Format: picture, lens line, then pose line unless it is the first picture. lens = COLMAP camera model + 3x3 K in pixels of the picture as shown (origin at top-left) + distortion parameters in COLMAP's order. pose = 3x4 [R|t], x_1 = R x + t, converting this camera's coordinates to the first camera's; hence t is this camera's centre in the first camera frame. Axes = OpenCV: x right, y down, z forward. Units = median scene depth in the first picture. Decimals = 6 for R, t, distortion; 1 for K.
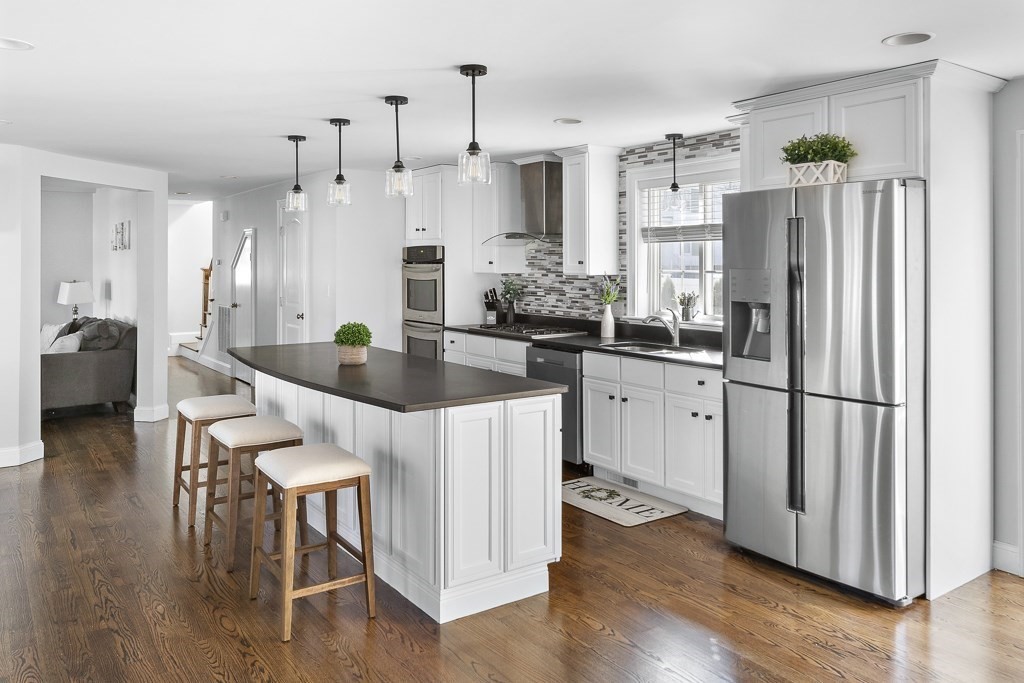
lens RADIAL K [[776.2, 0, 512.7], [0, 776.2, 268.6], [0, 0, 1]] dist [0.000817, 0.005354]
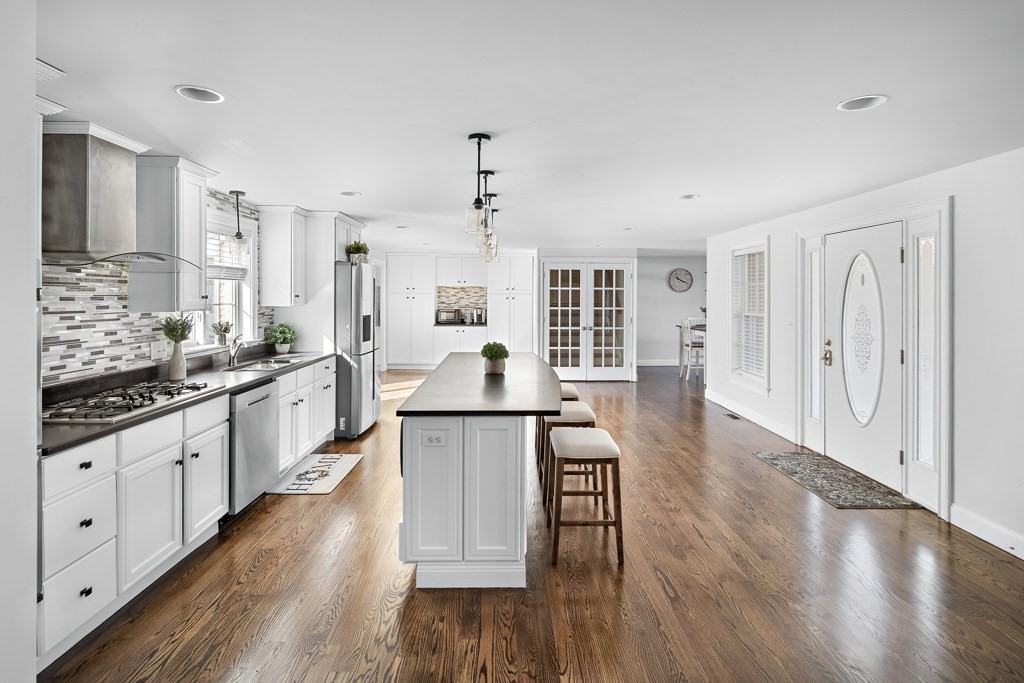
lens RADIAL K [[505.8, 0, 514.0], [0, 505.8, 296.9], [0, 0, 1]] dist [0.003936, -0.000379]
pose [[-0.828616, -0.004681, 0.559797, -0.554701], [0.000598, 0.999957, 0.009246, -0.013765], [-0.559816, 0.007996, -0.828578, 1.314253]]
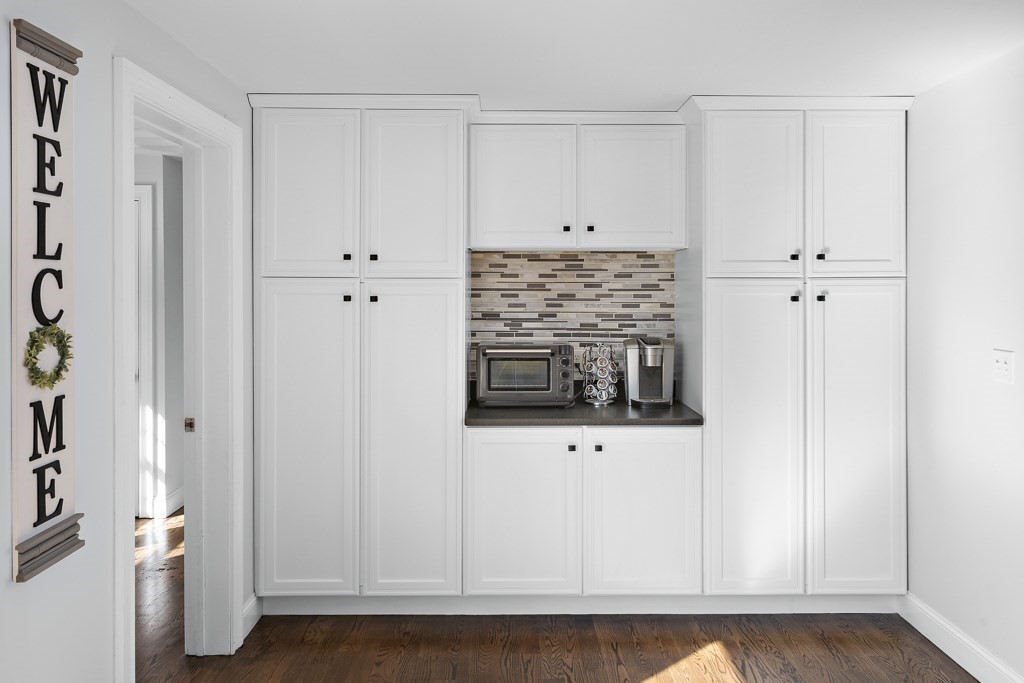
lens RADIAL K [[776.2, 0, 512.7], [0, 776.2, 268.6], [0, 0, 1]] dist [0.000817, 0.005354]
pose [[-0.821307, 0.014111, 0.570312, 0.299671], [0.006563, 0.999862, -0.015289, -0.007738], [-0.570449, -0.008814, -0.821286, 0.472067]]
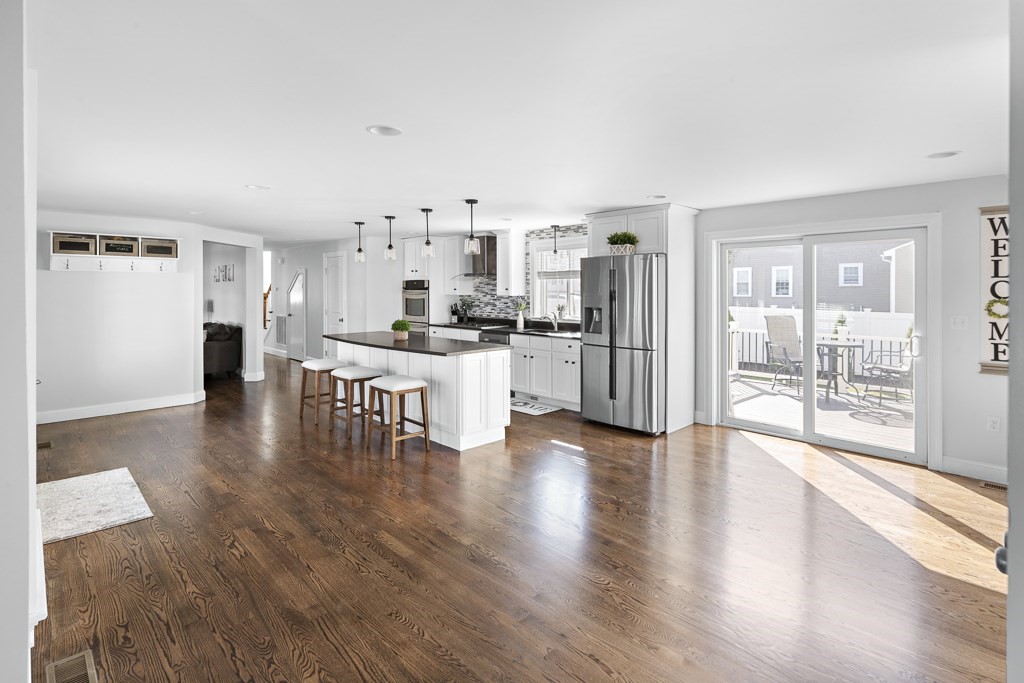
lens RADIAL K [[505.8, 0, 514.0], [0, 505.8, 296.9], [0, 0, 1]] dist [0.003936, -0.000379]
pose [[0.988049, -0.002269, 0.154123, -0.090375], [0.001060, 0.999968, 0.007932, 0.001294], [-0.154136, -0.007674, 0.988020, -0.253044]]
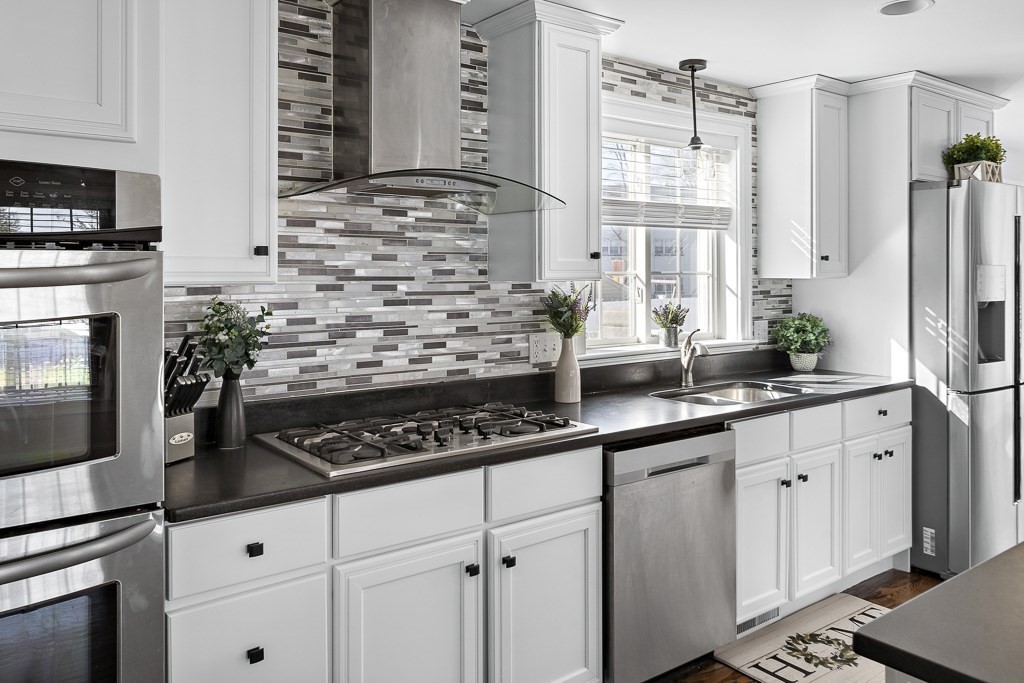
lens RADIAL K [[776.2, 0, 512.7], [0, 776.2, 268.6], [0, 0, 1]] dist [0.000817, 0.005354]
pose [[-0.038395, 0.002670, 0.999259, -0.406033], [0.008404, 0.999962, -0.002349, 0.000916], [-0.999227, 0.008308, -0.038416, 1.092134]]
